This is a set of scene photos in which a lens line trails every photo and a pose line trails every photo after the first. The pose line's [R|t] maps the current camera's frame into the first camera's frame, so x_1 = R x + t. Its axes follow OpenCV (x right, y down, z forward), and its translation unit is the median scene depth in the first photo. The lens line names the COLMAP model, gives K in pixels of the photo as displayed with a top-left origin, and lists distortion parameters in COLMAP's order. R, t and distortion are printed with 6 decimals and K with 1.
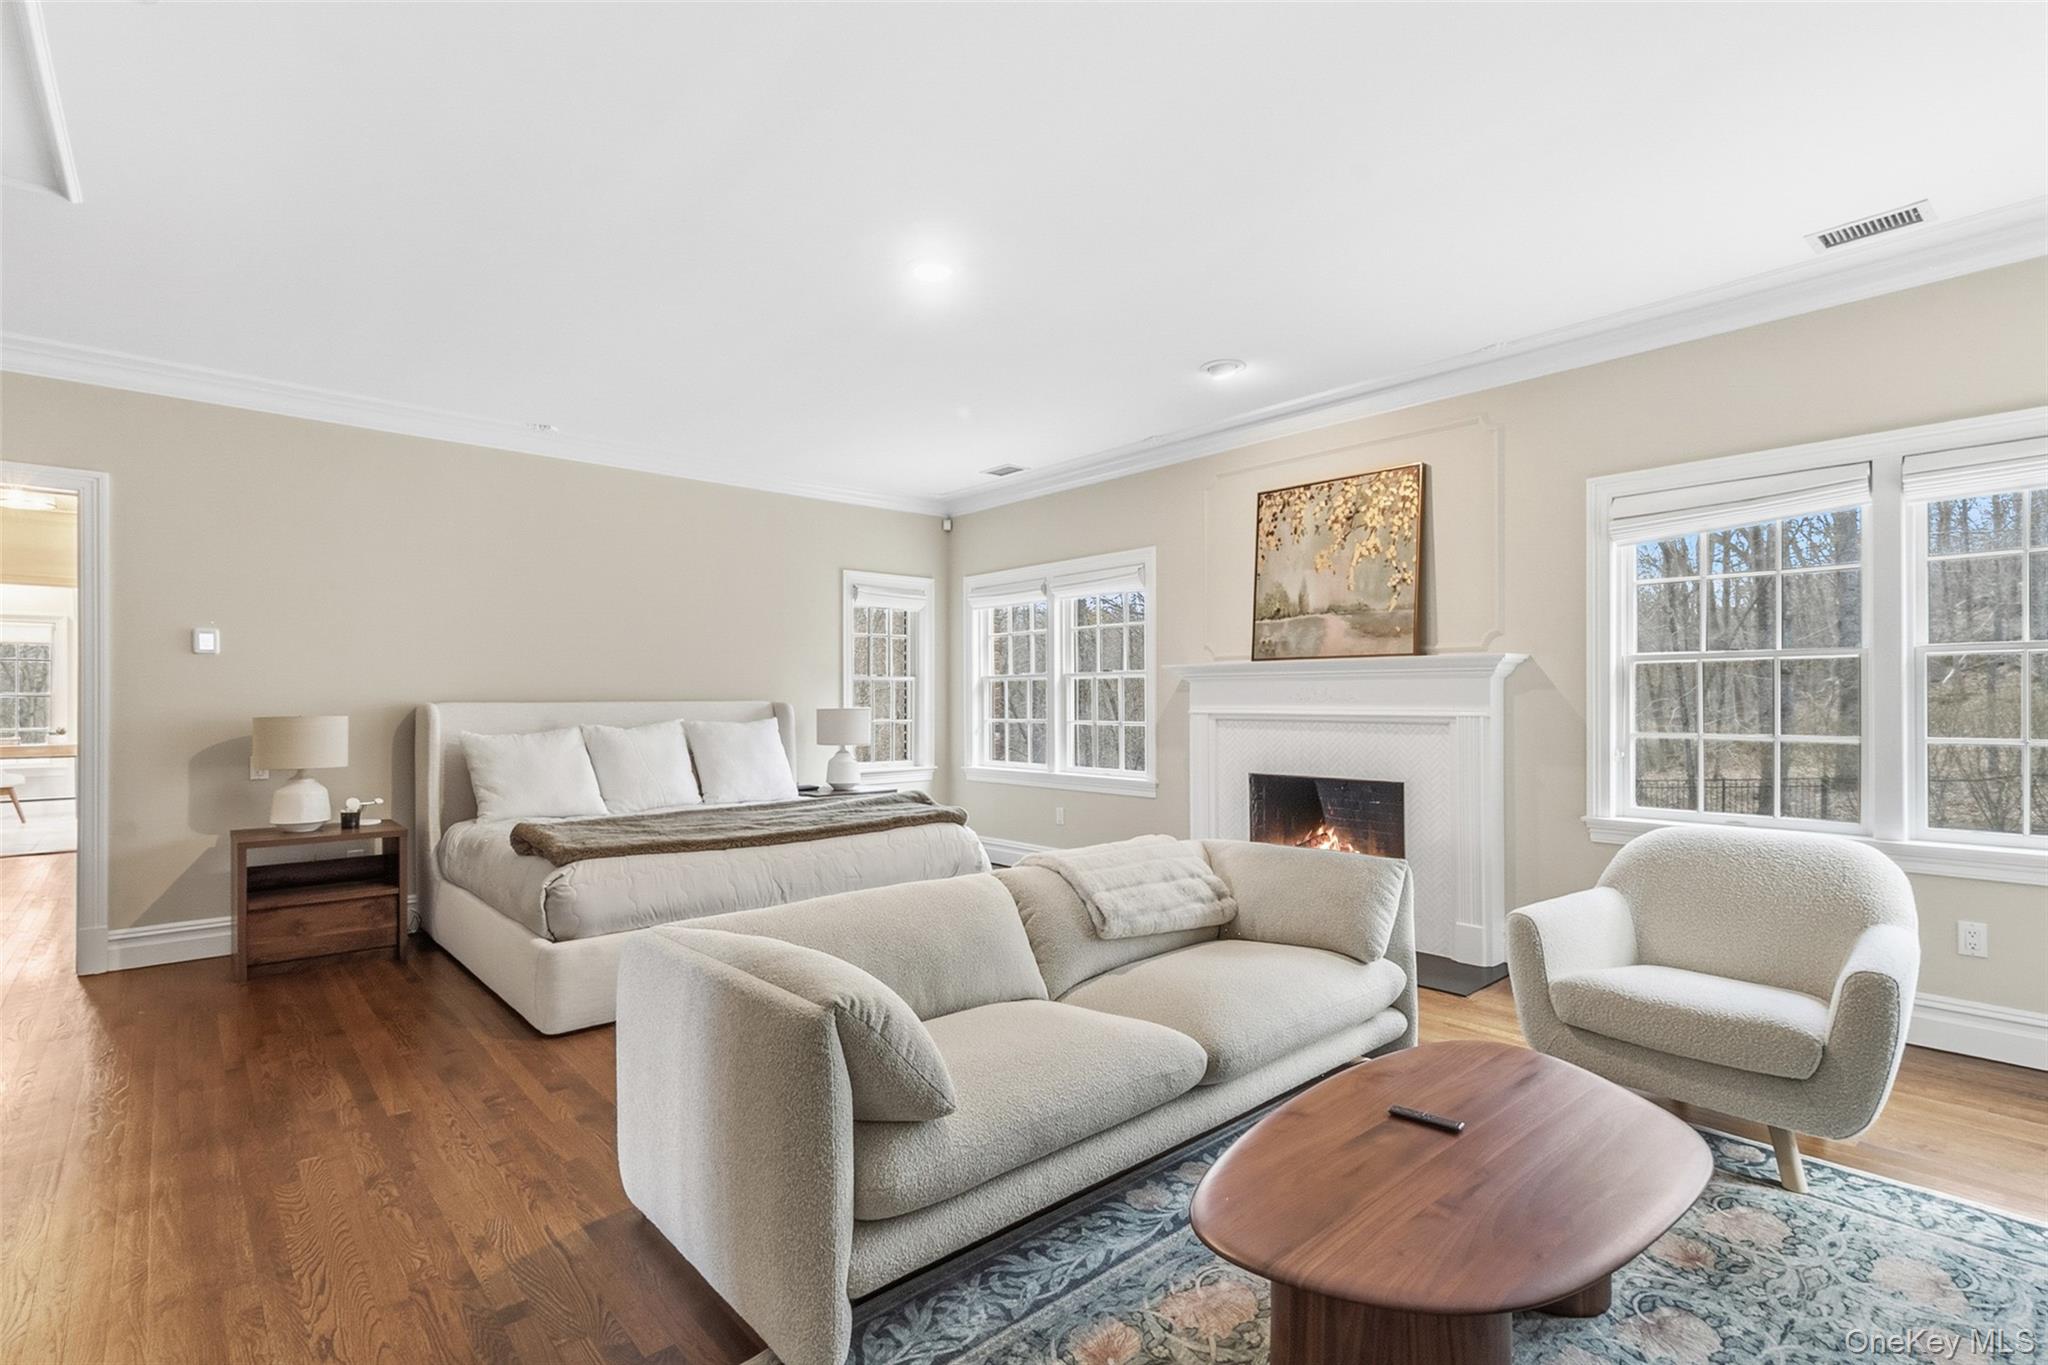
lens RADIAL K [[966.6, 0, 1004.3], [0, 966.6, 696.4], [0, 0, 1]] dist [0.004702, 0.000380]
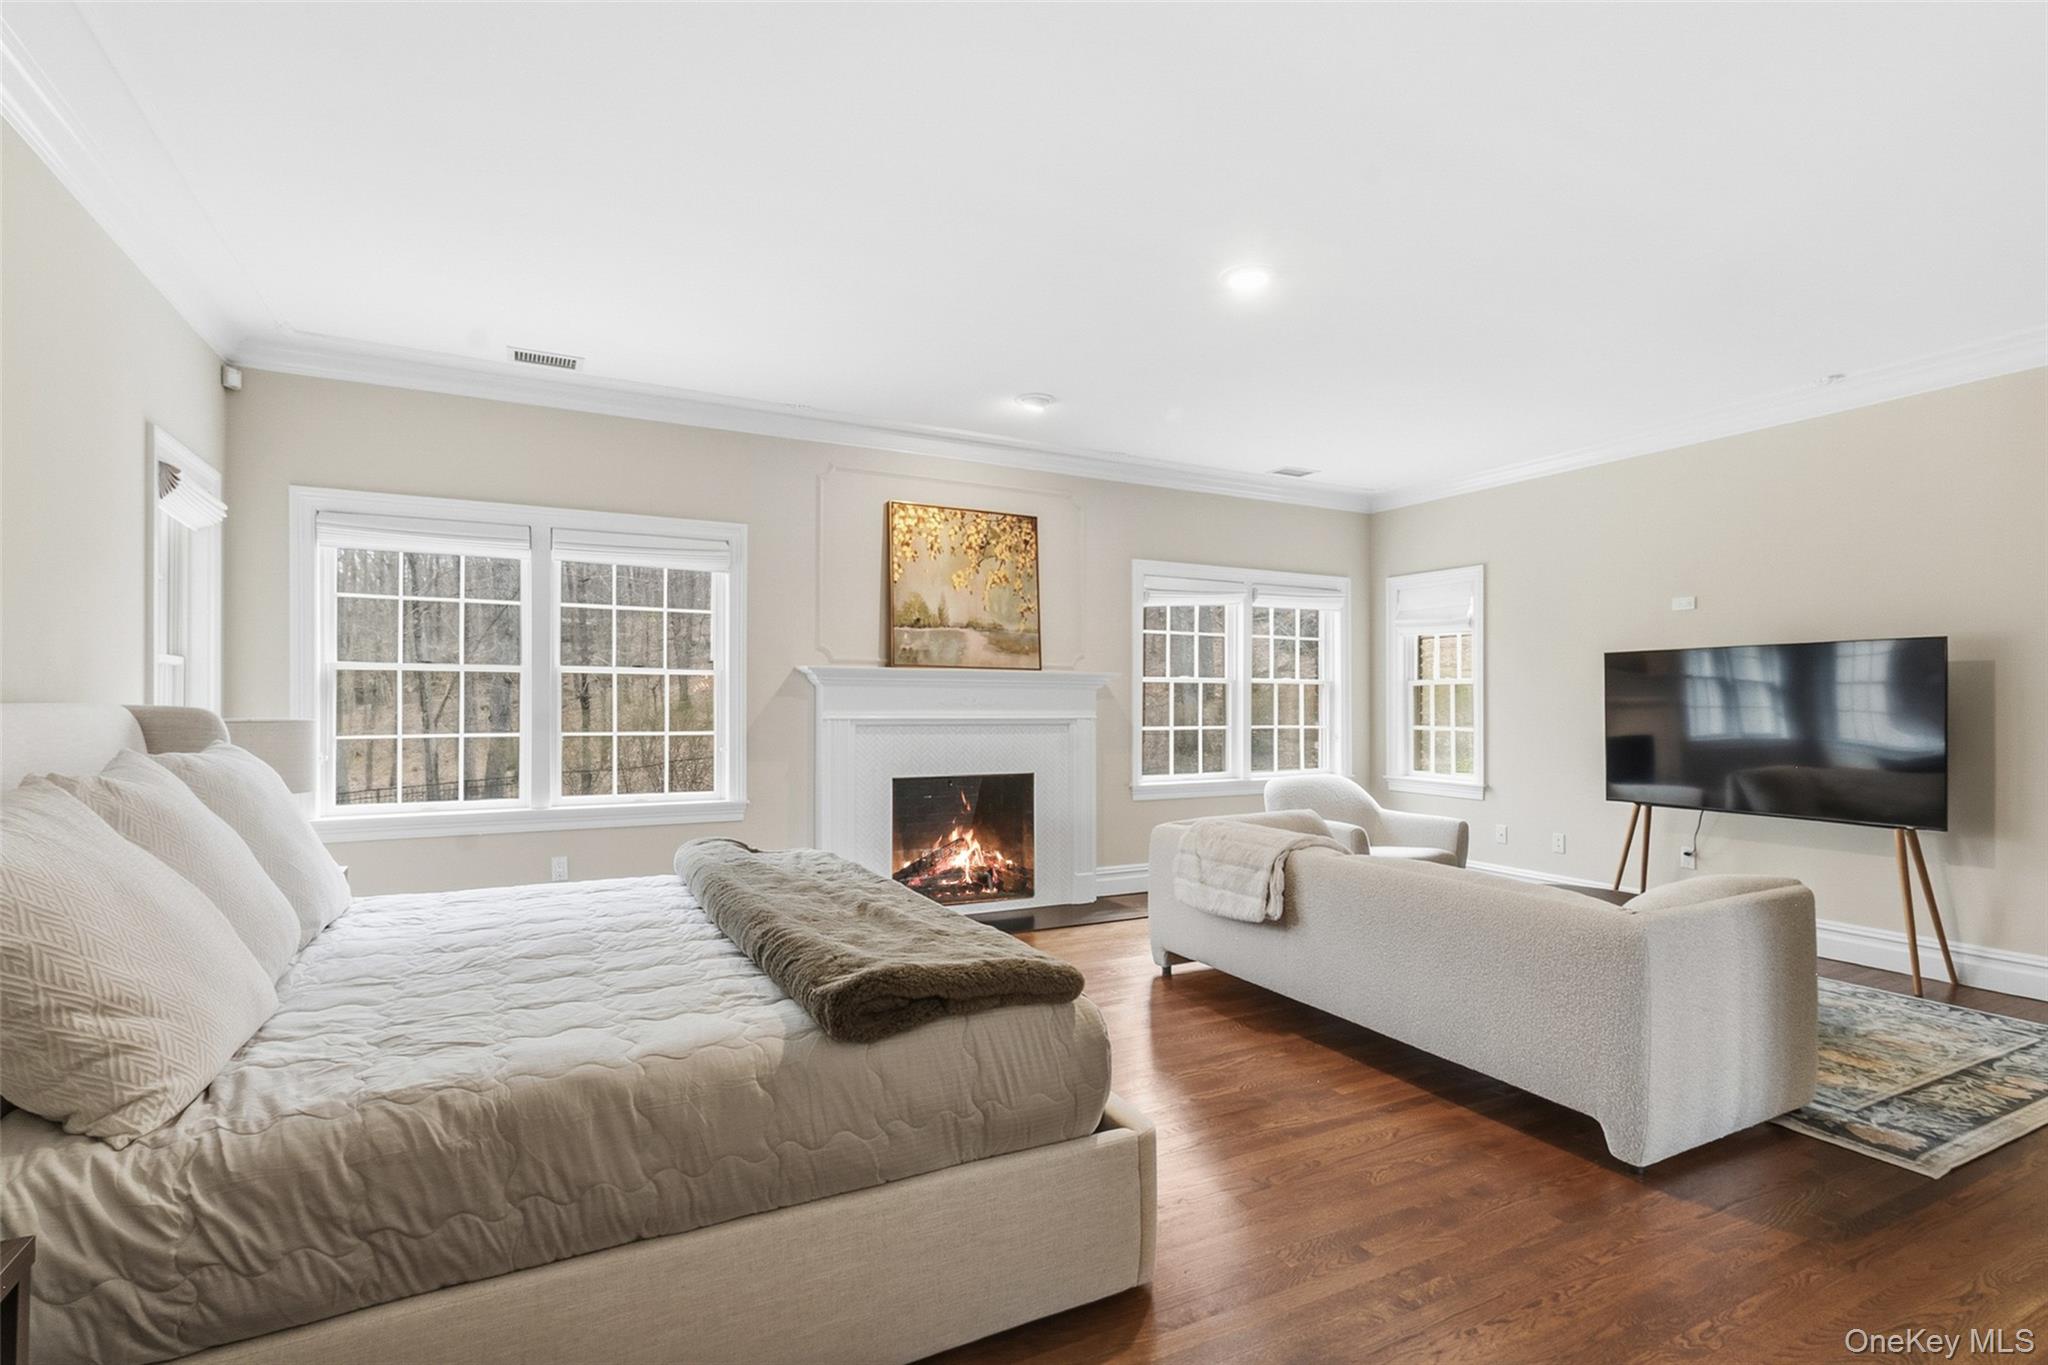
lens RADIAL K [[966.6, 0, 1022.4], [0, 966.6, 694.7], [0, 0, 1]] dist [0.004702, 0.000380]
pose [[0.242776, 0.010633, 0.970024, -0.720538], [-0.009878, 0.999915, -0.008488, 0.000029], [-0.970032, -0.007521, 0.242861, 0.652342]]
